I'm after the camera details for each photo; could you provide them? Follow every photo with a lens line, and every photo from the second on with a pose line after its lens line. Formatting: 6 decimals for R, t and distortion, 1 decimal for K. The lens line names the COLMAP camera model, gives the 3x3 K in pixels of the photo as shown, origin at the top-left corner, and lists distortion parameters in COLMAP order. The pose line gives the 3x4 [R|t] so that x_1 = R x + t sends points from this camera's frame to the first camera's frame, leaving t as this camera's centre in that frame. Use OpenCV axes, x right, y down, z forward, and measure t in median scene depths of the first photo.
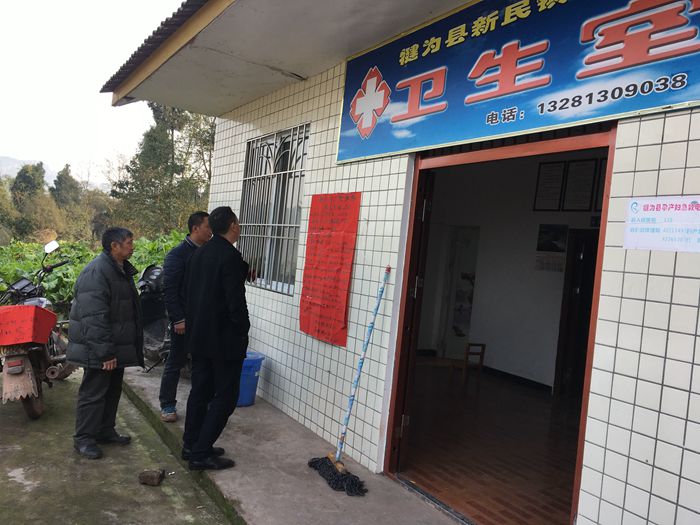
lens RADIAL K [[587.5, 0, 350.0], [0, 587.5, 262.5], [0, 0, 1]] dist [0.082561, -0.103570]
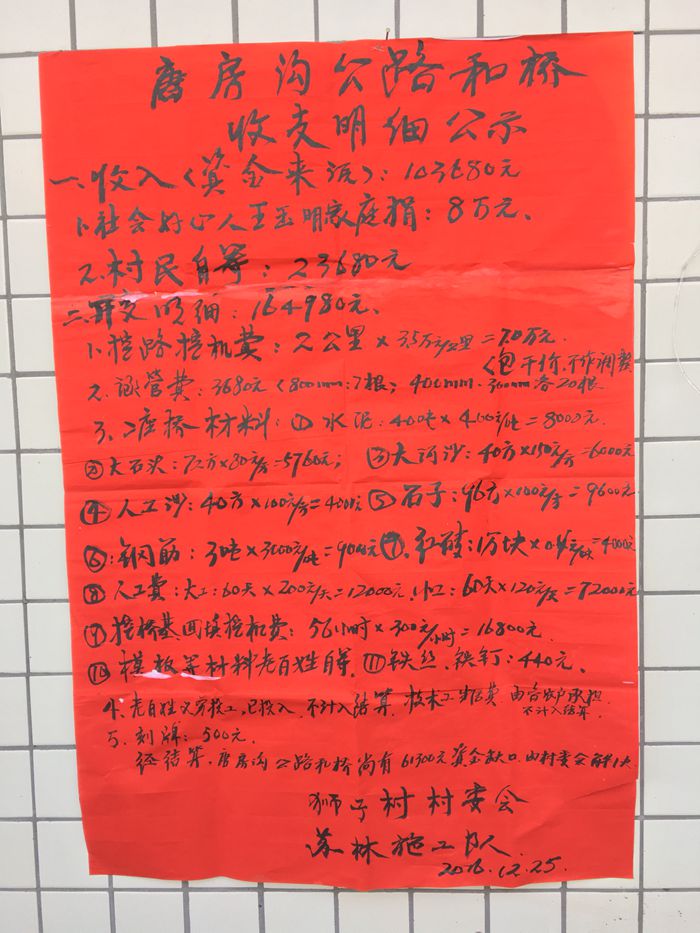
lens RADIAL K [[783.0, 0, 350.0], [0, 783.0, 466.5], [0, 0, 1]] dist [0.082561, -0.103570]
pose [[0.553964, -0.176711, 0.813570, -0.247750], [0.086658, 0.984145, 0.154754, -0.036106], [-0.828018, -0.015226, 0.560495, 0.941116]]
